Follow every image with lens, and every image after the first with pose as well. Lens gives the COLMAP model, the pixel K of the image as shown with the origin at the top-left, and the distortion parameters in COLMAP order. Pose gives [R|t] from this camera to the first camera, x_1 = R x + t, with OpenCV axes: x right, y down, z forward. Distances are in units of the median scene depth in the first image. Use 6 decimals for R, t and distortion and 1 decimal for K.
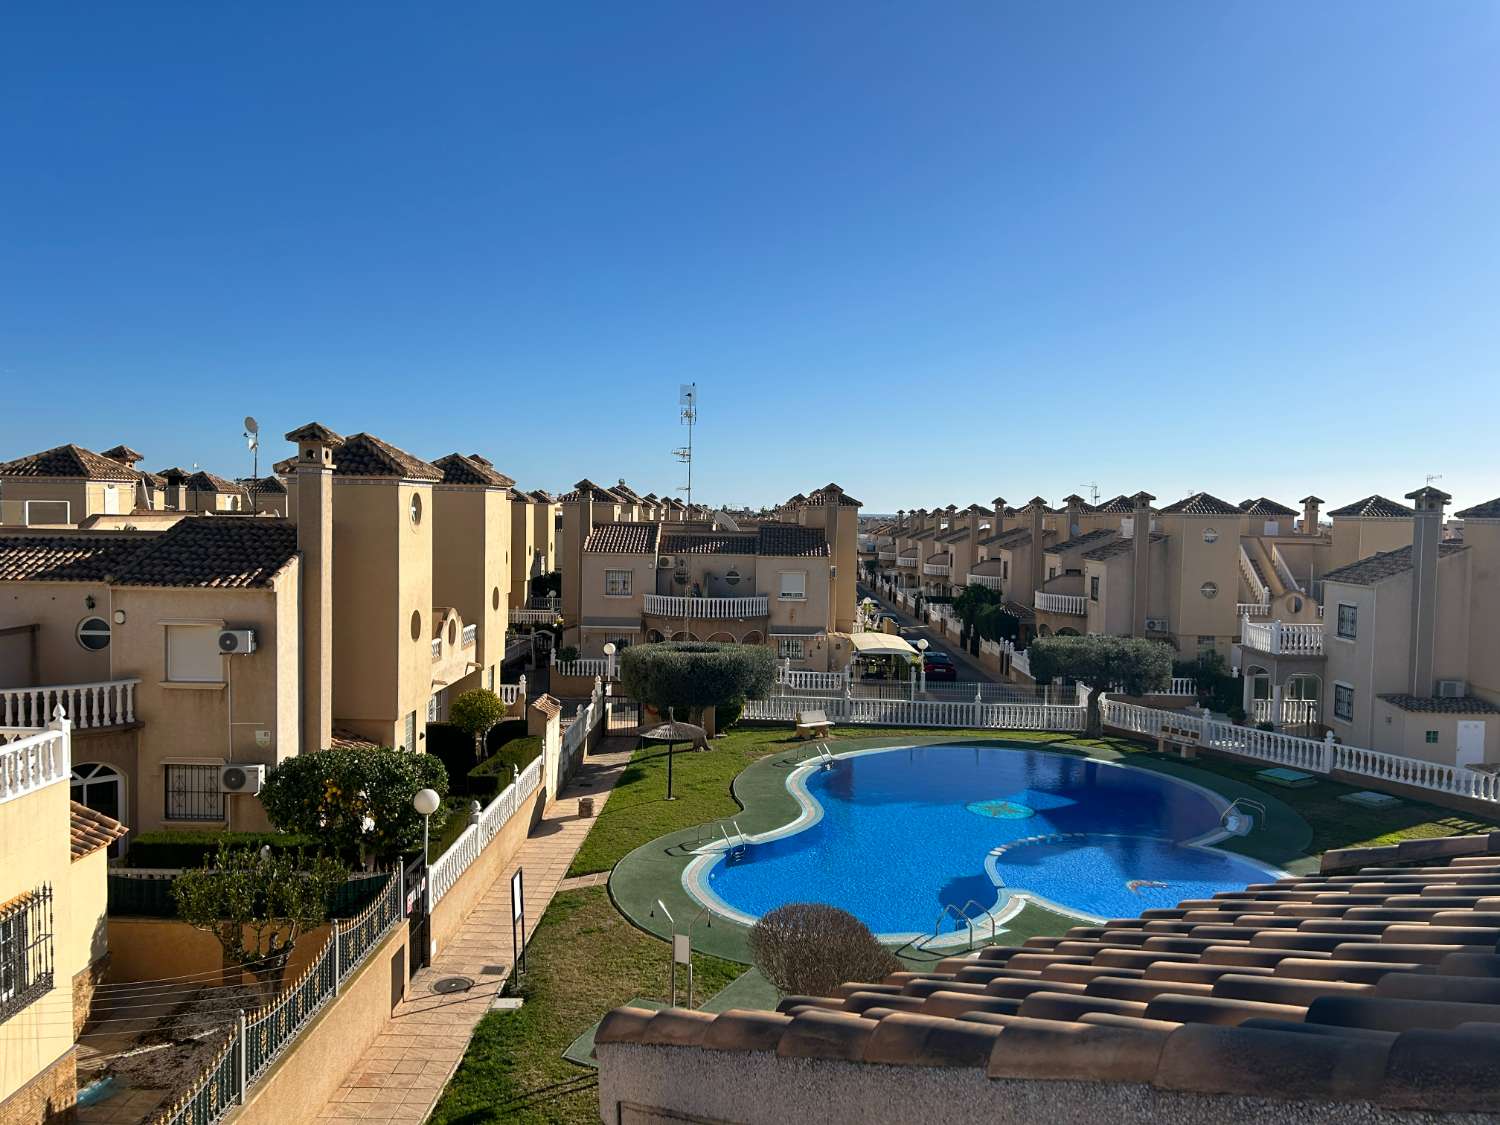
lens RADIAL K [[1123.6, 0, 746.9], [0, 1123.6, 569.8], [0, 0, 1]] dist [0.053110, -0.062169]
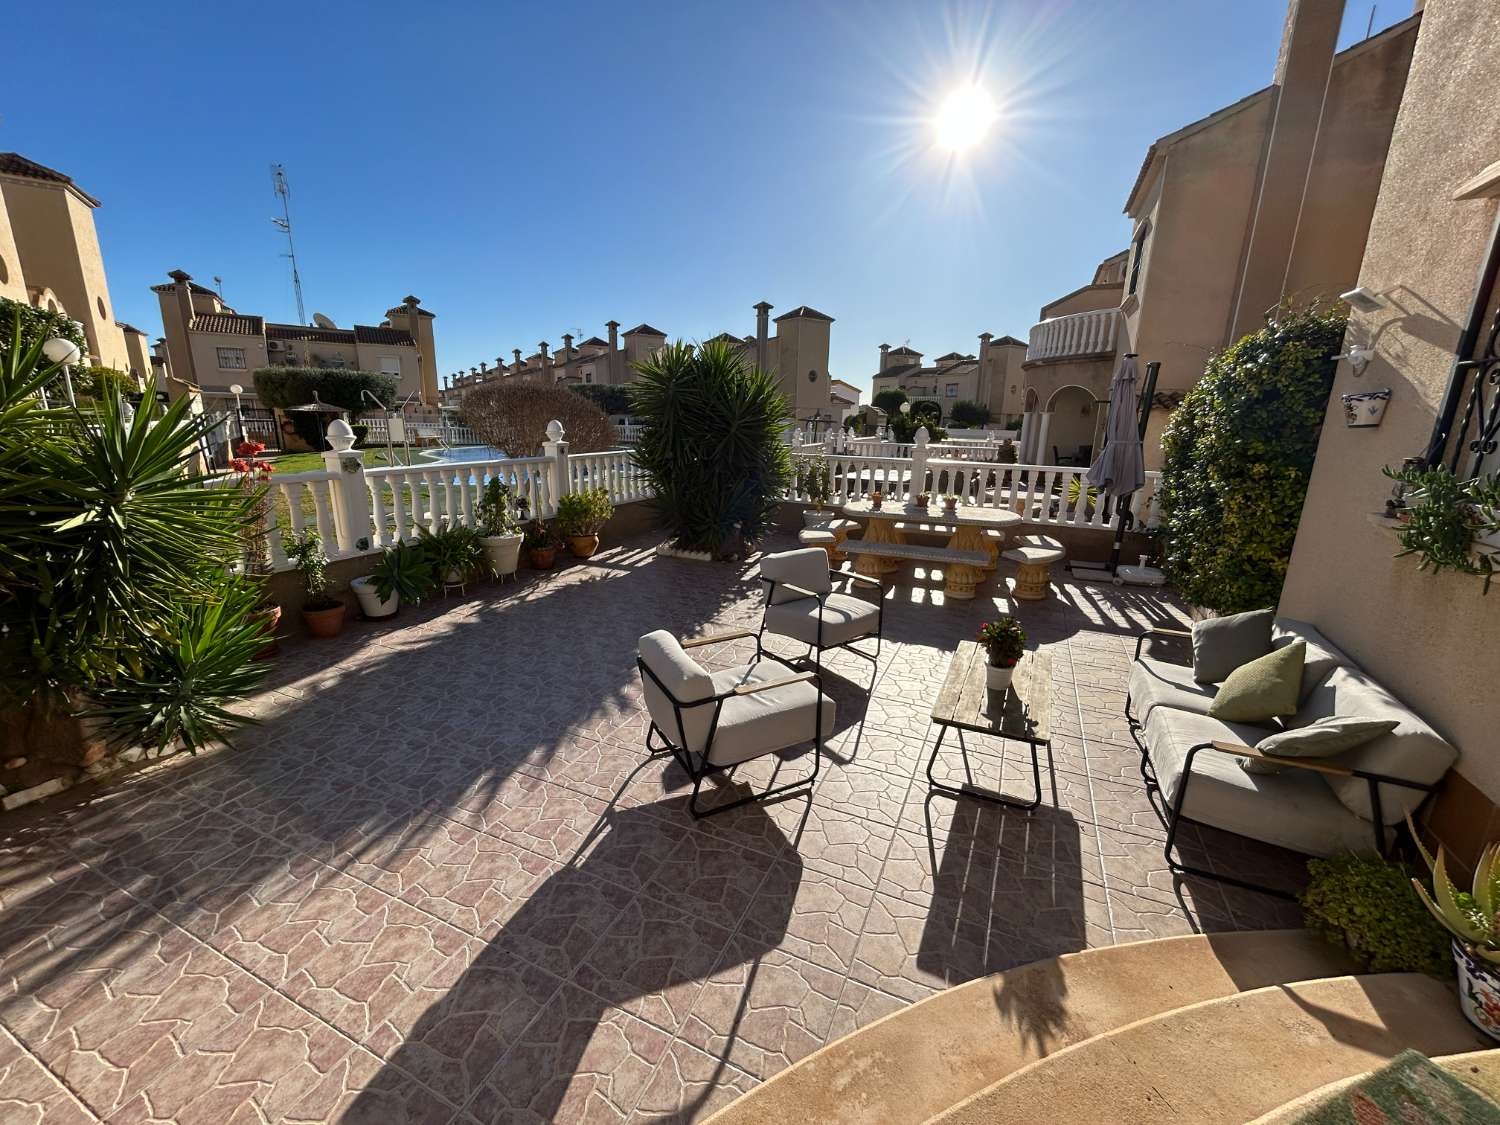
lens RADIAL K [[604.7, 0, 748.2], [0, 604.7, 562.3], [0, 0, 1]] dist [-0.000837, 0.000261]
pose [[0.823569, -0.133081, 0.551383, -0.069709], [0.023415, 0.979235, 0.201374, 0.197866], [-0.566733, -0.152935, 0.809583, 0.131759]]
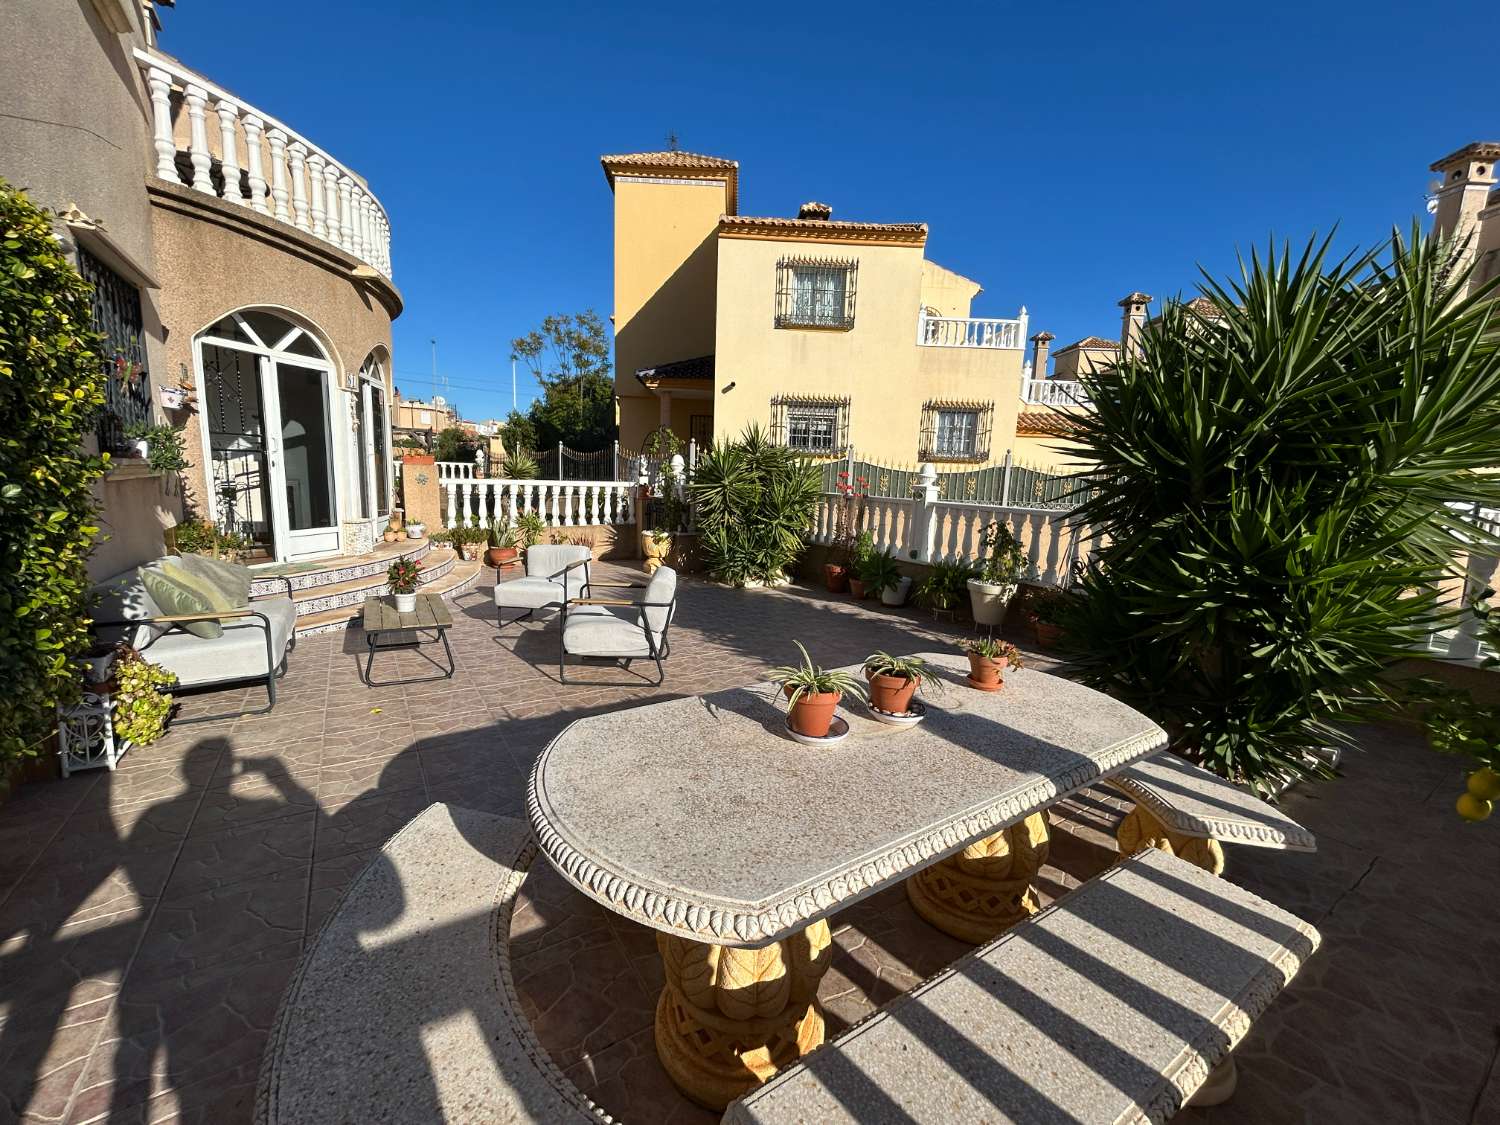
lens RADIAL K [[605.7, 0, 750.0], [0, 605.7, 562.5], [0, 0, 1]] dist [-0.004296, 0.002242]
pose [[0.040885, 0.134648, -0.990050, 0.171460], [-0.093328, 0.987061, 0.130387, 0.204202], [0.994796, 0.087068, 0.052923, 0.265378]]
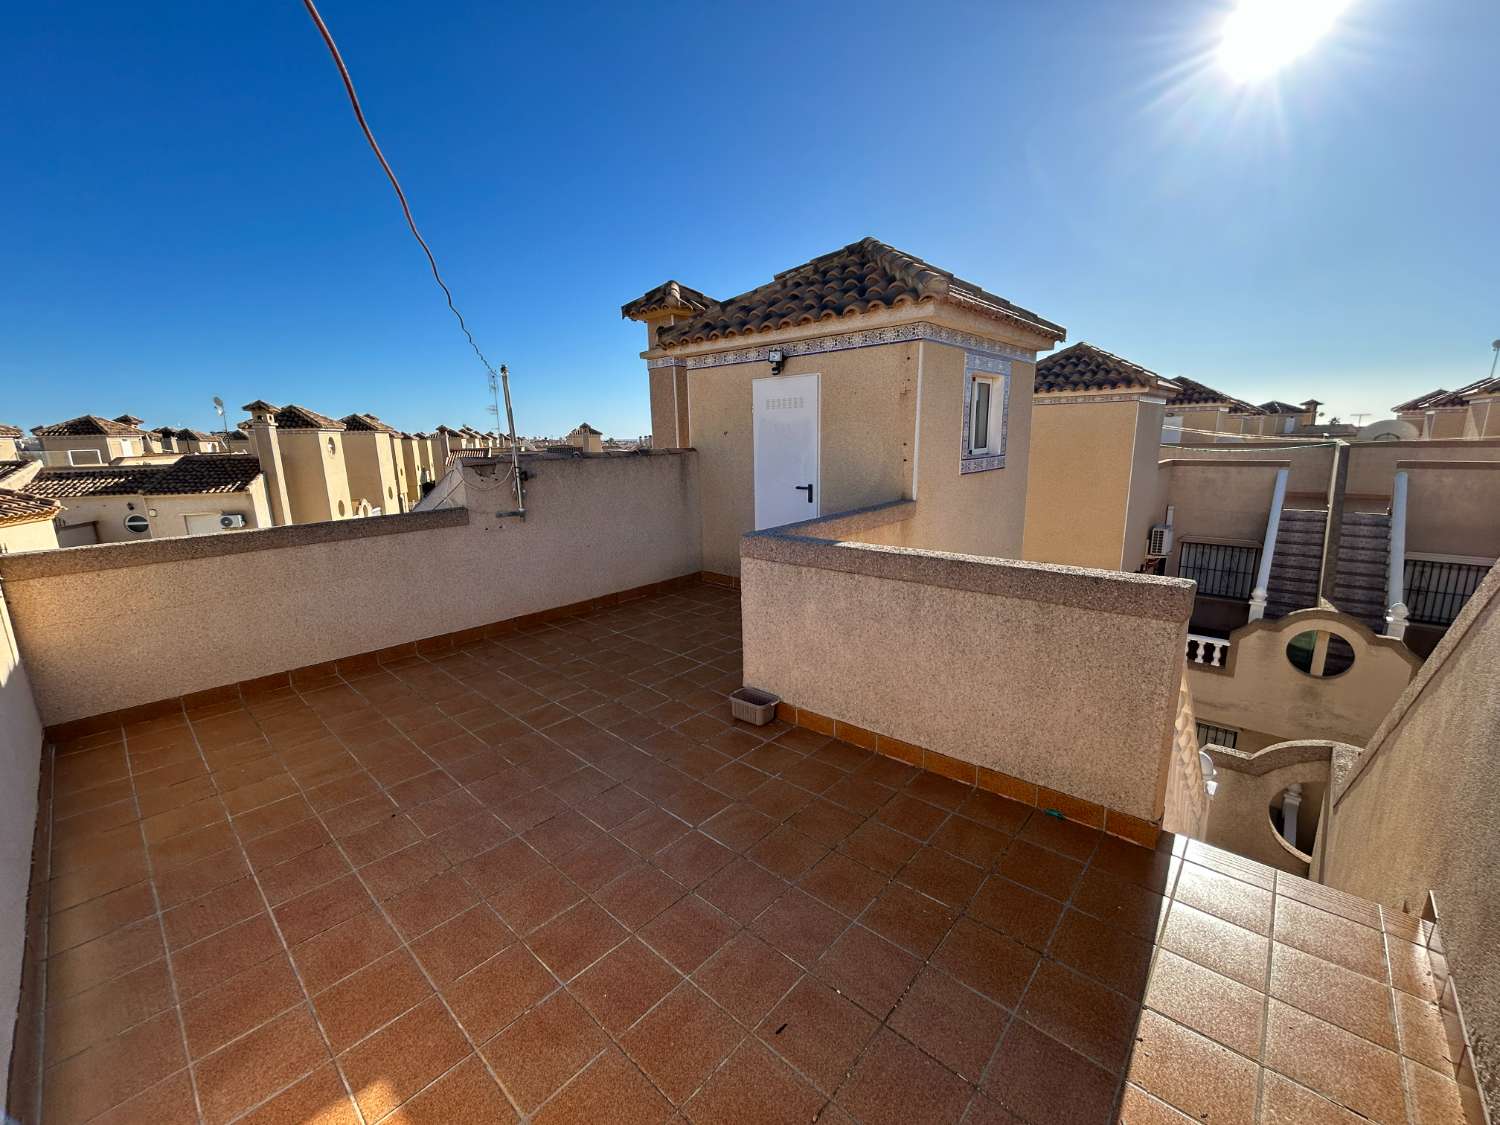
lens RADIAL K [[605.7, 0, 750.0], [0, 605.7, 562.5], [0, 0, 1]] dist [-0.004296, 0.002242]
pose [[0.955716, -0.095312, 0.278430, 0.065528], [0.051634, 0.985733, 0.160201, 0.011070], [-0.289727, -0.138730, 0.947002, -0.159426]]
